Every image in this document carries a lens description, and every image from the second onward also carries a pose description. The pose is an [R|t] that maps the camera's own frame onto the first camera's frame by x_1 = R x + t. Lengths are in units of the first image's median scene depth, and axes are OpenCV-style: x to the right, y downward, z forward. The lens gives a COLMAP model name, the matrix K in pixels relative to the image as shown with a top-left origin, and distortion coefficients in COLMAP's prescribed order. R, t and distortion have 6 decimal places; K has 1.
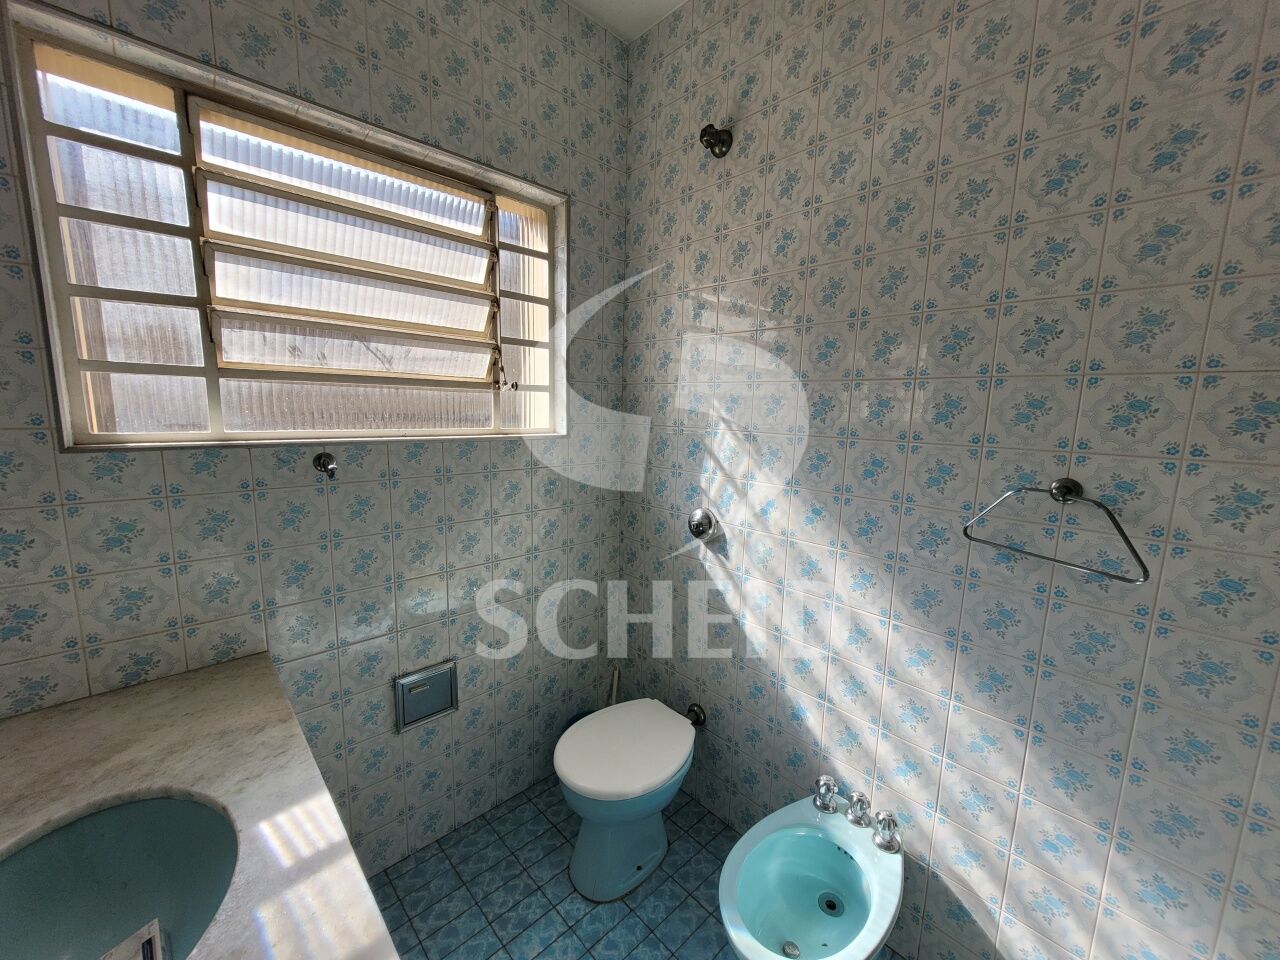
lens RADIAL K [[498.4, 0, 644.0], [0, 498.4, 482.1], [0, 0, 1]] dist [-0.001806, -0.000314]
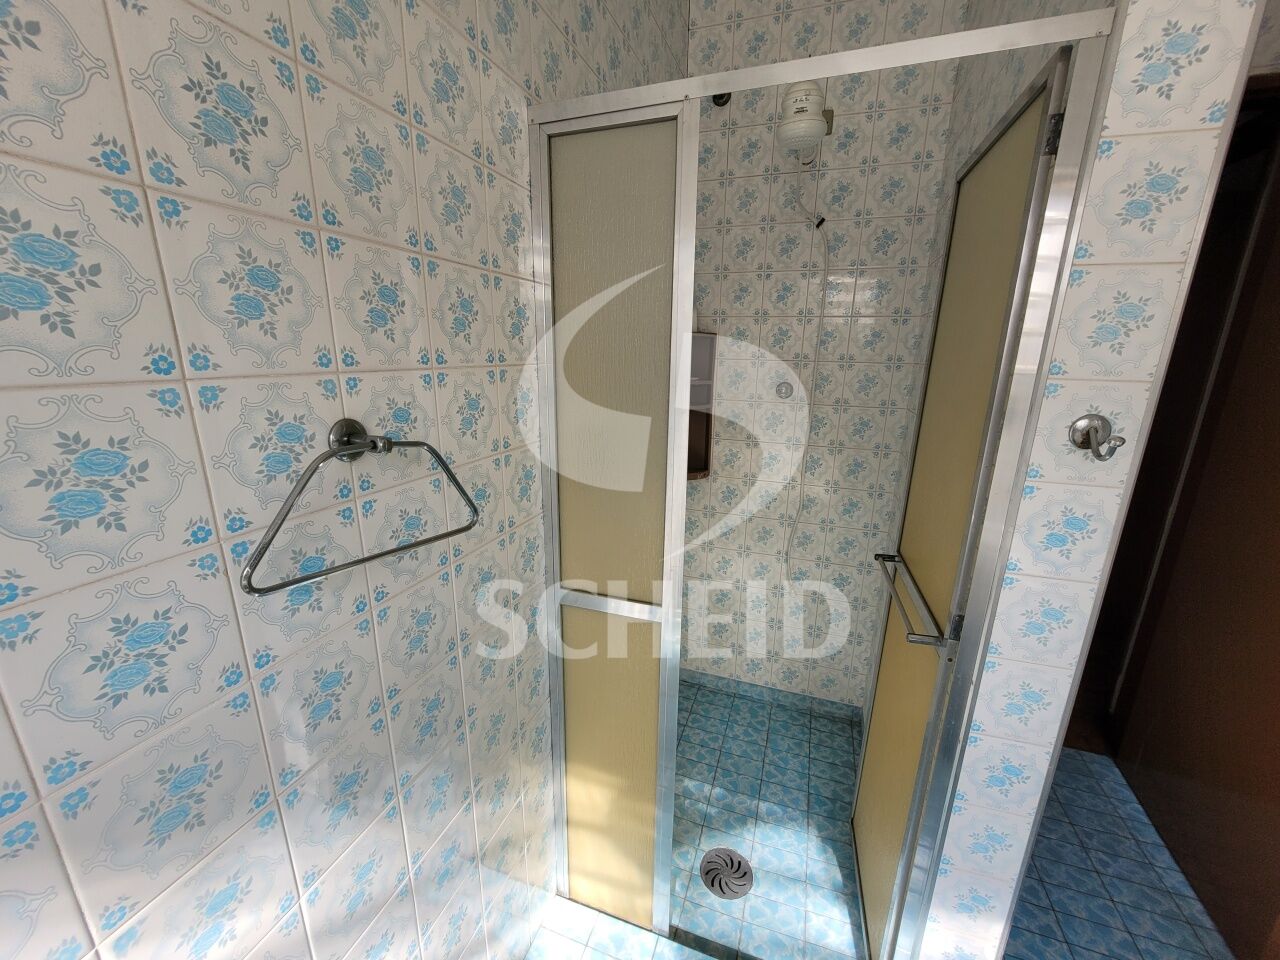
lens RADIAL K [[498.4, 0, 644.0], [0, 498.4, 482.1], [0, 0, 1]] dist [-0.001806, -0.000314]
pose [[-0.458019, -0.258735, 0.850456, 0.174009], [0.107242, 0.933635, 0.341796, -0.102041], [-0.882450, 0.247754, -0.399876, 0.956482]]
